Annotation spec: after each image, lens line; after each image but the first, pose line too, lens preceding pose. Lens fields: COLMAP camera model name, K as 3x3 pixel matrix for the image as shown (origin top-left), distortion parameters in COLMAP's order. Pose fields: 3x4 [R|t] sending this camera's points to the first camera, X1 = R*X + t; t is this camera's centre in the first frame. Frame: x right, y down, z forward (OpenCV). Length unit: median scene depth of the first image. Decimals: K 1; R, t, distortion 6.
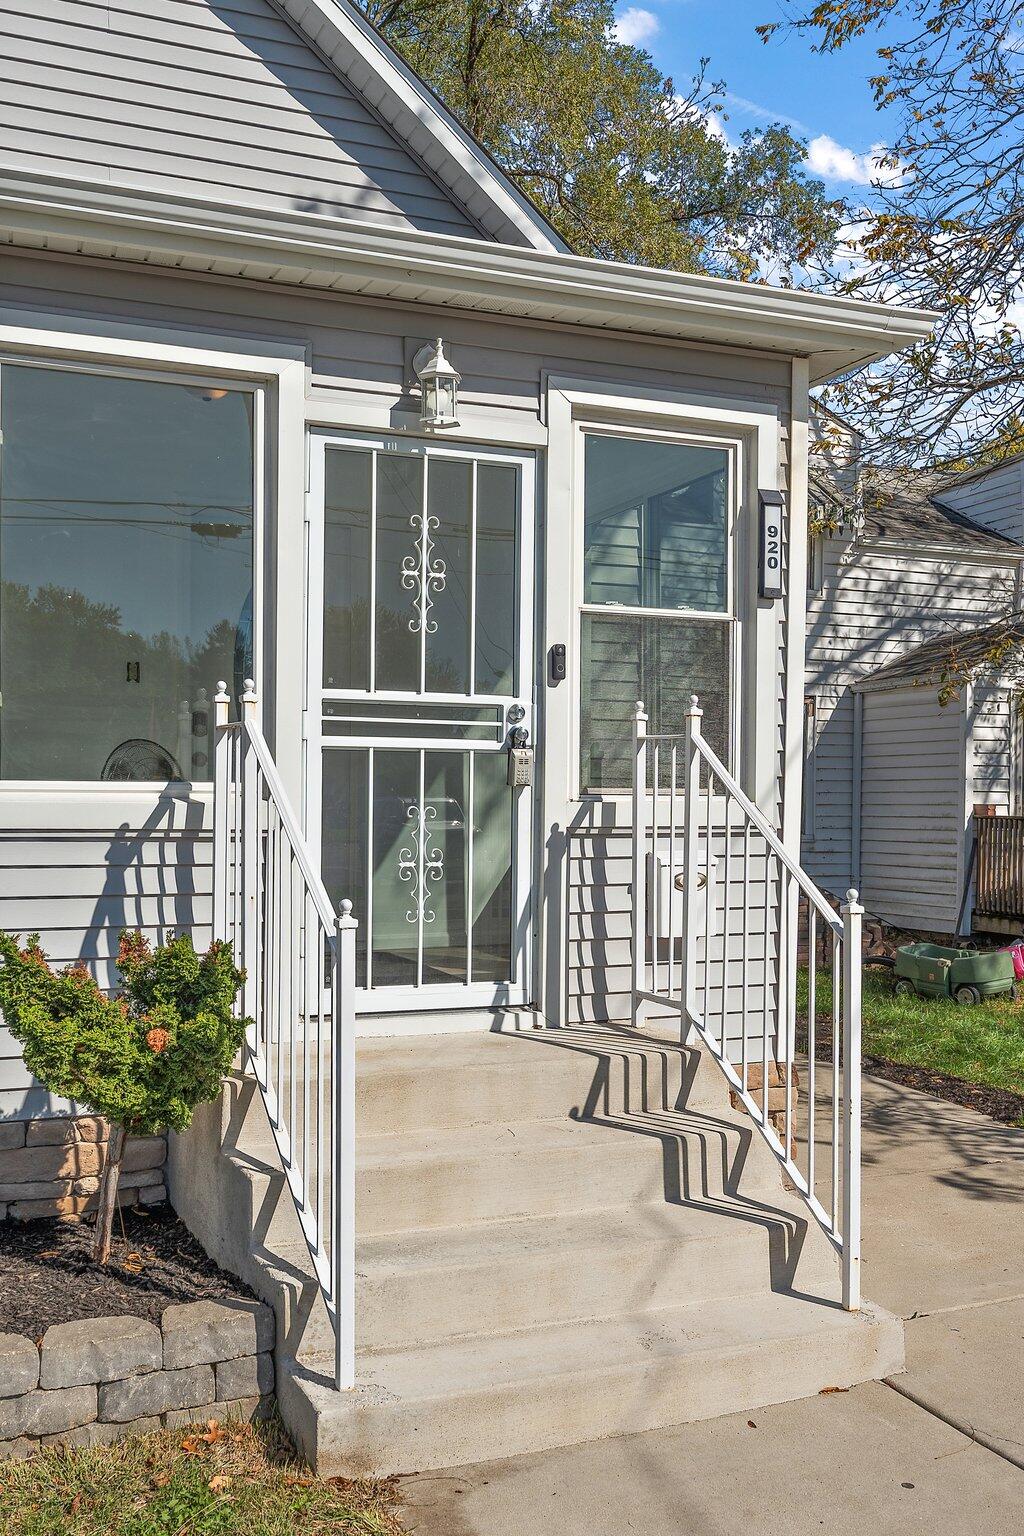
lens RADIAL K [[1369.0, 0, 526.5], [0, 1369.0, 761.6], [0, 0, 1]] dist [0.002842, -0.012689]
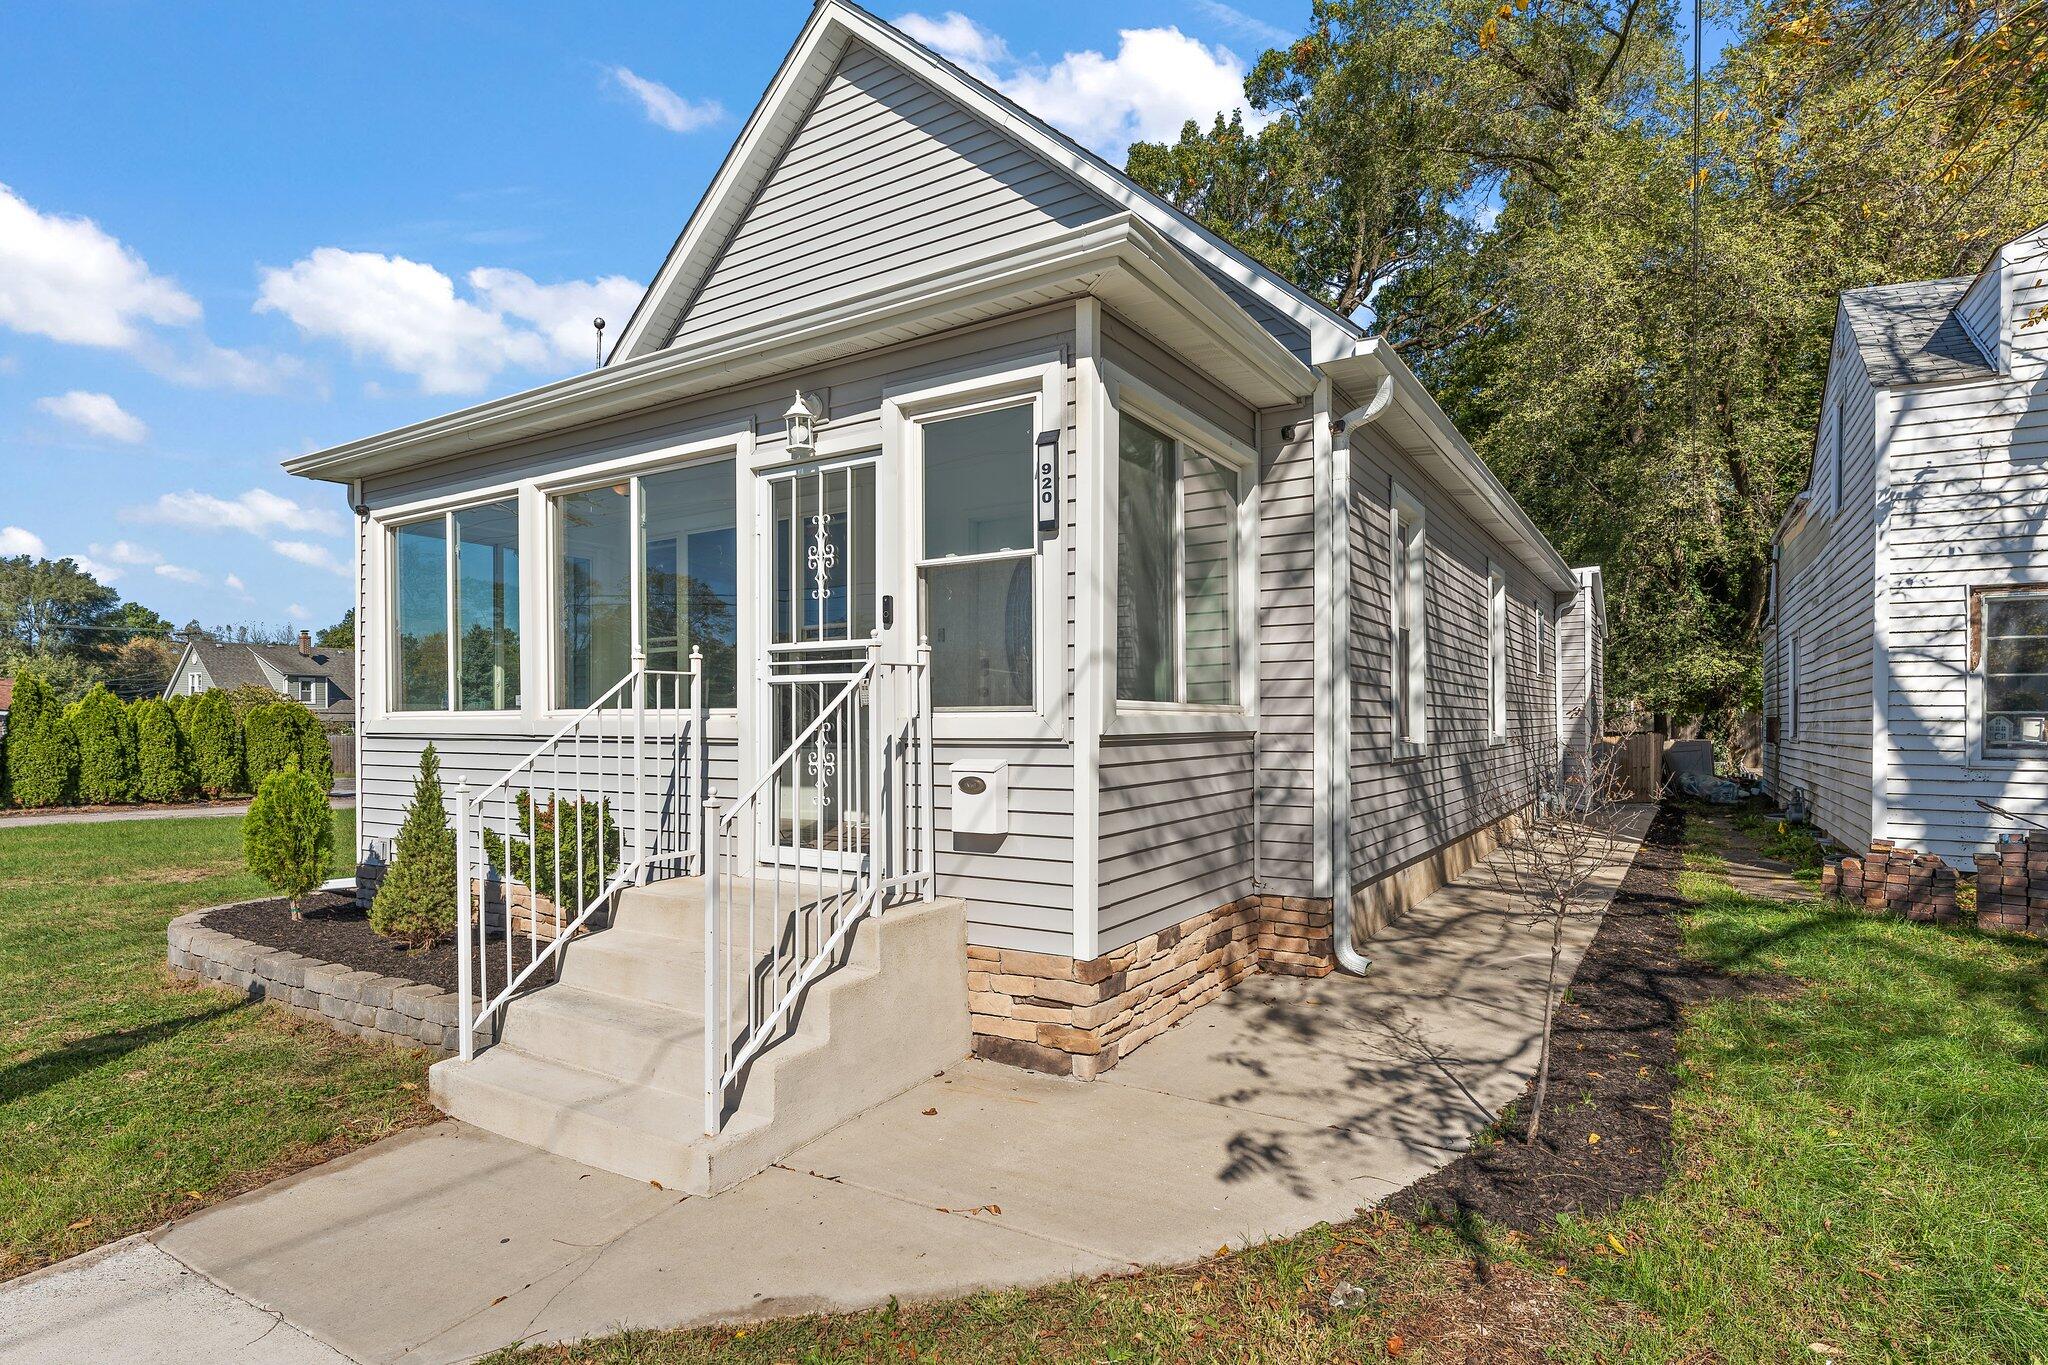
lens RADIAL K [[1034.4, 0, 1007.7], [0, 1034.4, 705.3], [0, 0, 1]] dist [0.000786, 0.000478]
pose [[0.588157, -0.020431, -0.808489, 0.889748], [0.020983, 0.999730, -0.009999, 0.029310], [0.808475, -0.011083, 0.588426, 0.529442]]
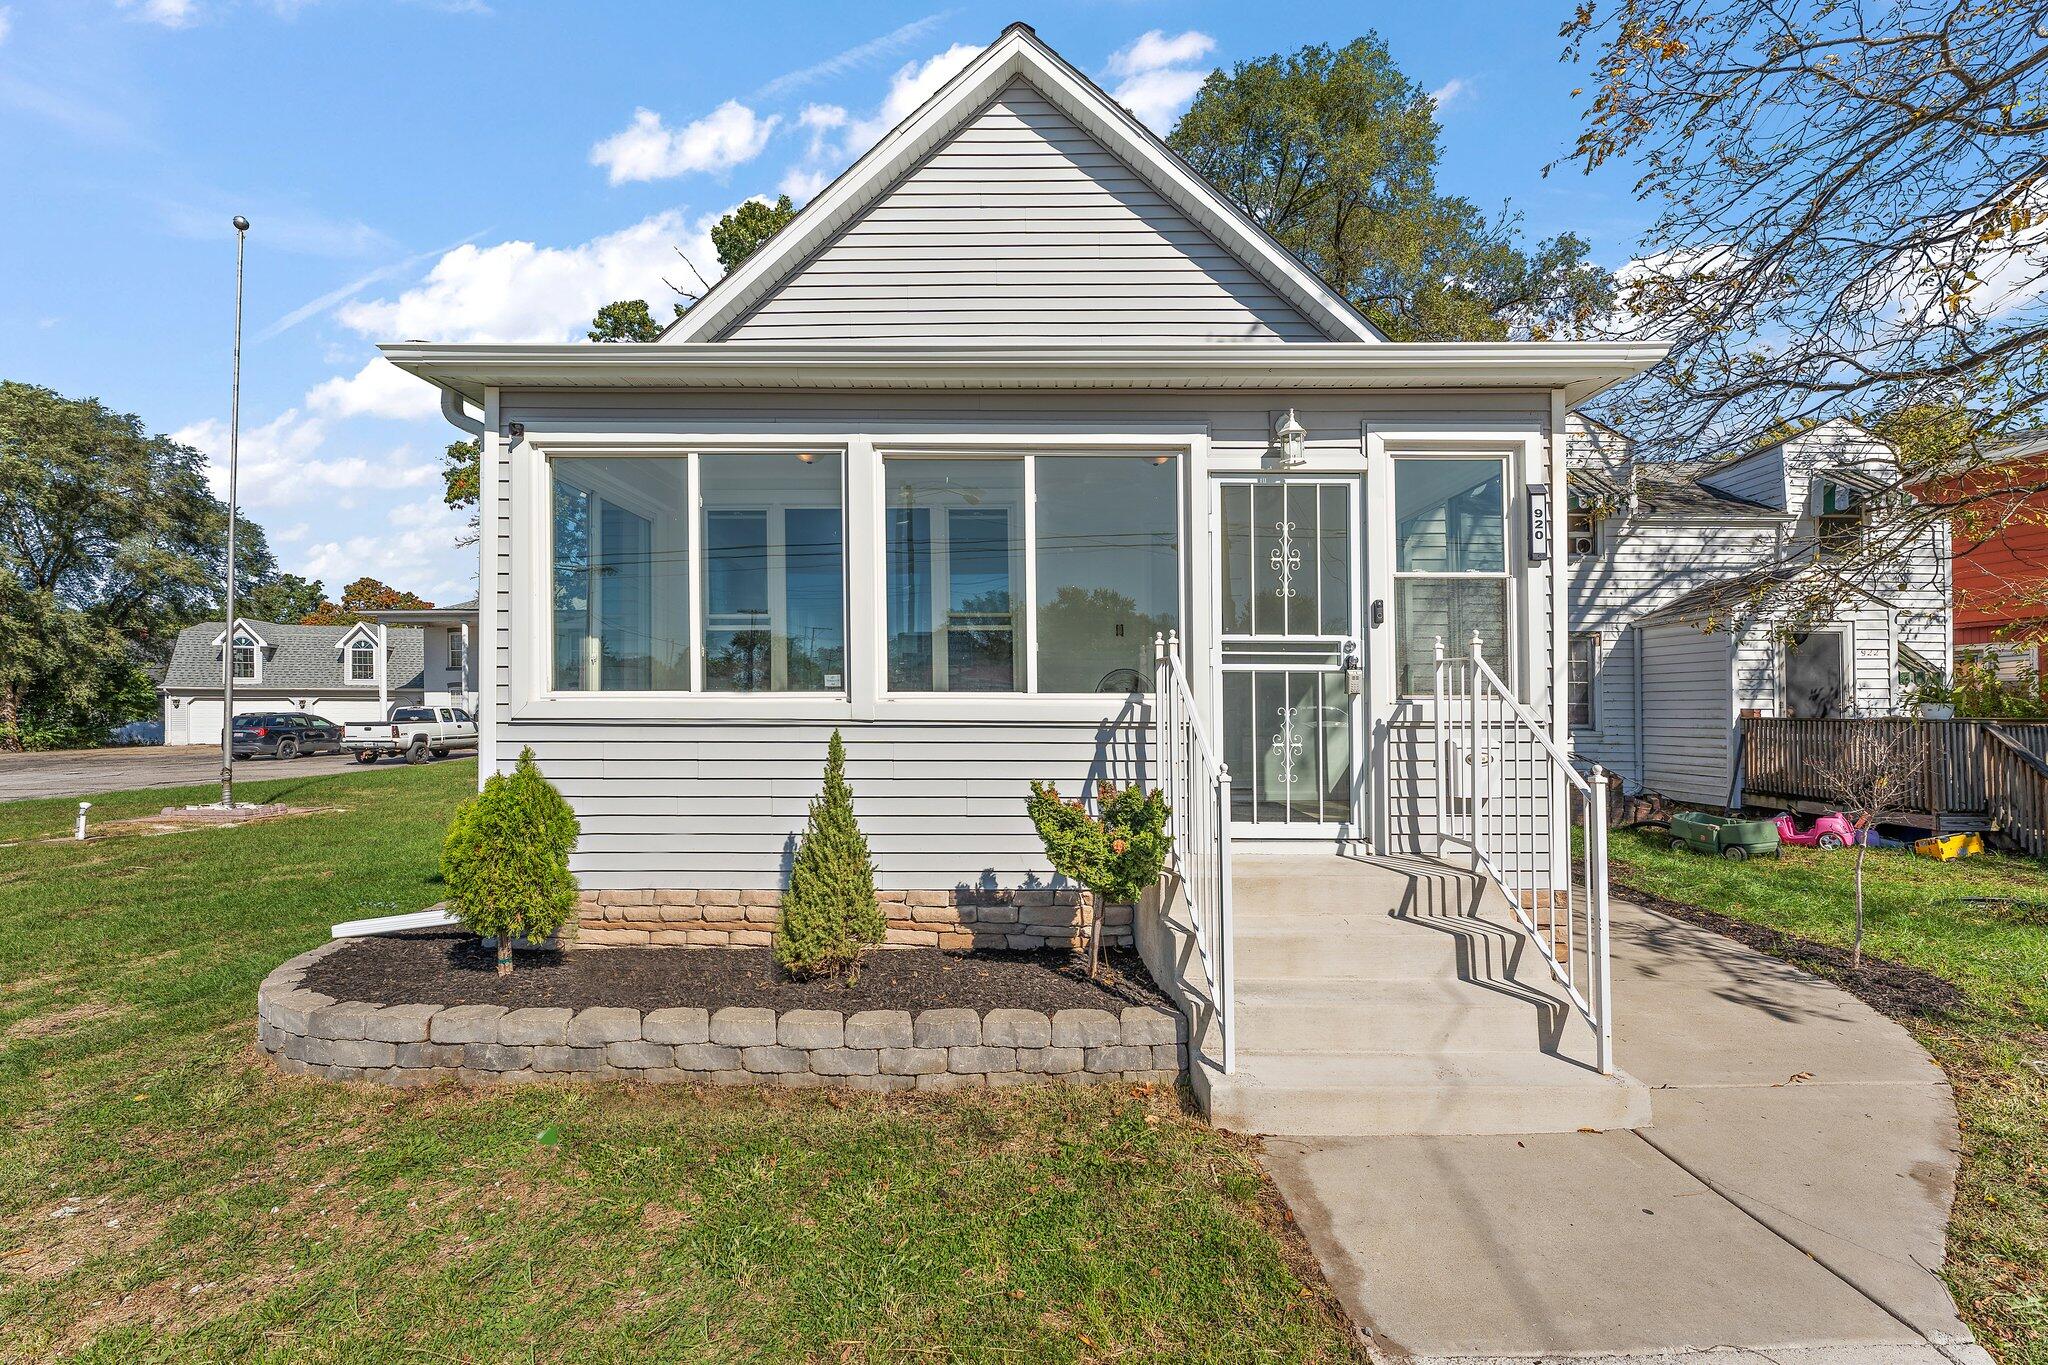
lens RADIAL K [[842.7, 0, 1089.0], [0, 842.7, 675.2], [0, 0, 1]] dist [0.001346, 0.000269]
pose [[0.930380, -0.019154, -0.366096, 0.066419], [0.012261, 0.999701, -0.021144, 0.013004], [0.366392, 0.015183, 0.930337, 0.021080]]
